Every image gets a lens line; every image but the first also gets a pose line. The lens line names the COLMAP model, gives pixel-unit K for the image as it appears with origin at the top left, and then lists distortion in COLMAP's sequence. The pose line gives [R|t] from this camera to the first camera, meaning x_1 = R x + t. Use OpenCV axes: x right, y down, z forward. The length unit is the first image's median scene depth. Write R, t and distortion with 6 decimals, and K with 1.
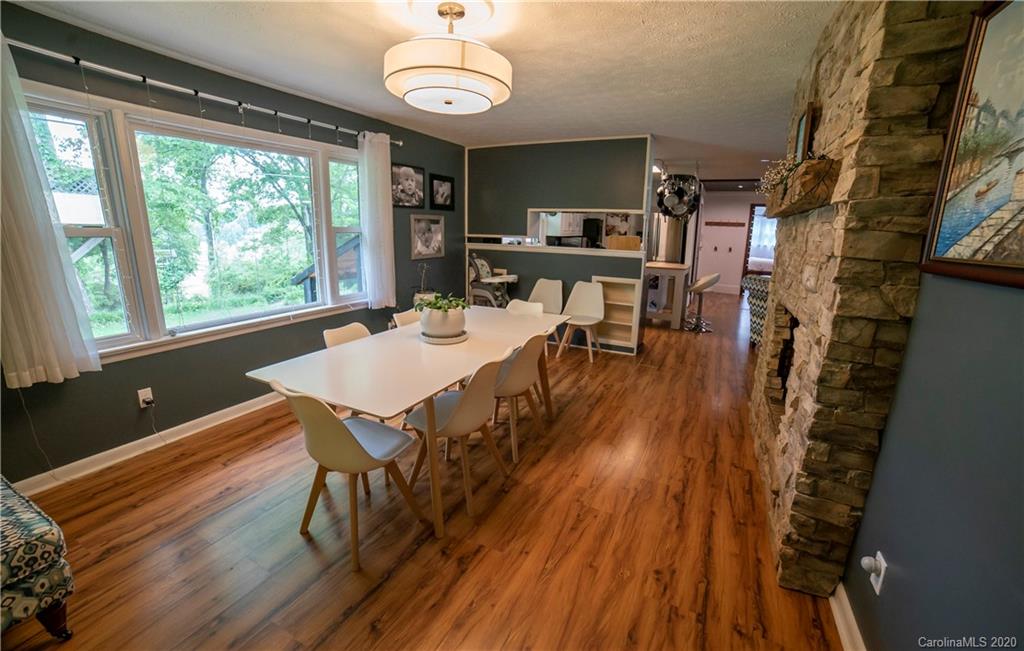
lens RADIAL K [[422.2, 0, 504.7], [0, 422.2, 320.3], [0, 0, 1]] dist [-0.106136, 0.037135]
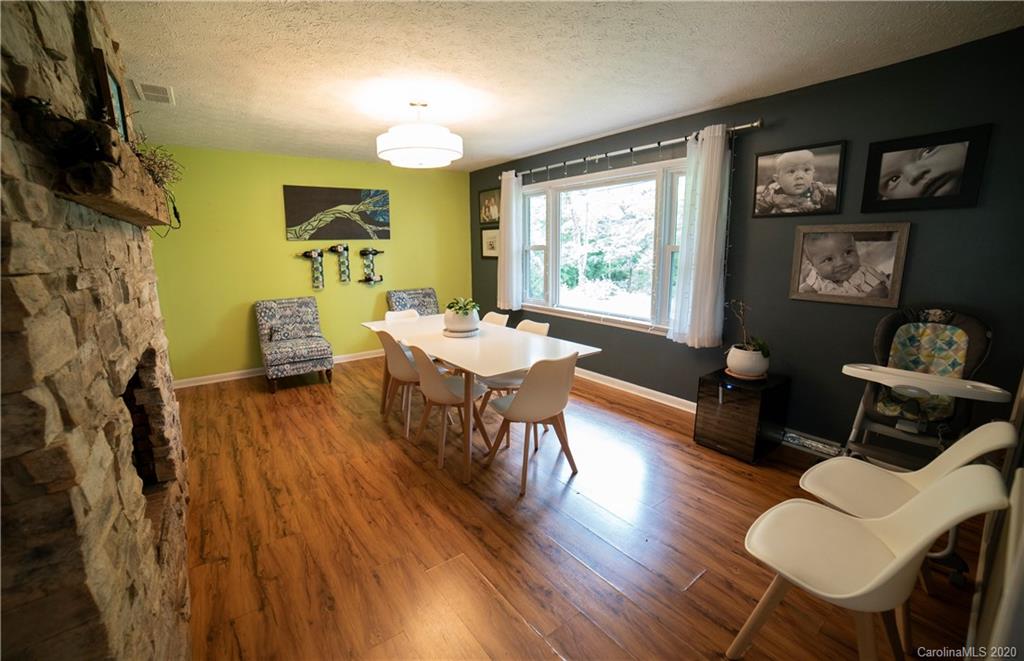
lens RADIAL K [[403.7, 0, 512.0], [0, 403.7, 330.5], [0, 0, 1]] dist [-0.106296, 0.037203]
pose [[-0.411685, 0.174293, -0.894504, 0.781212], [-0.190544, 0.943384, 0.271513, -0.290750], [0.891184, 0.282220, -0.355167, 1.395019]]
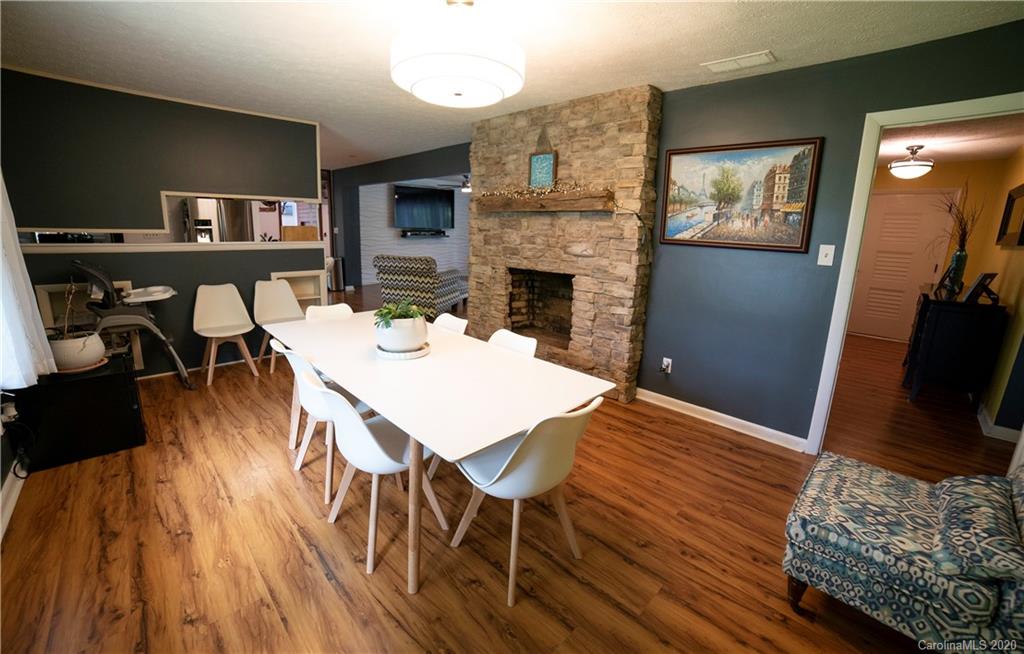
lens RADIAL K [[422.2, 0, 504.7], [0, 422.2, 321.8], [0, 0, 1]] dist [-0.106136, 0.037135]
pose [[0.306889, -0.217178, 0.926635, -0.766770], [0.176449, 0.969721, 0.168838, -0.111039], [-0.935246, 0.111690, 0.335917, 0.457115]]
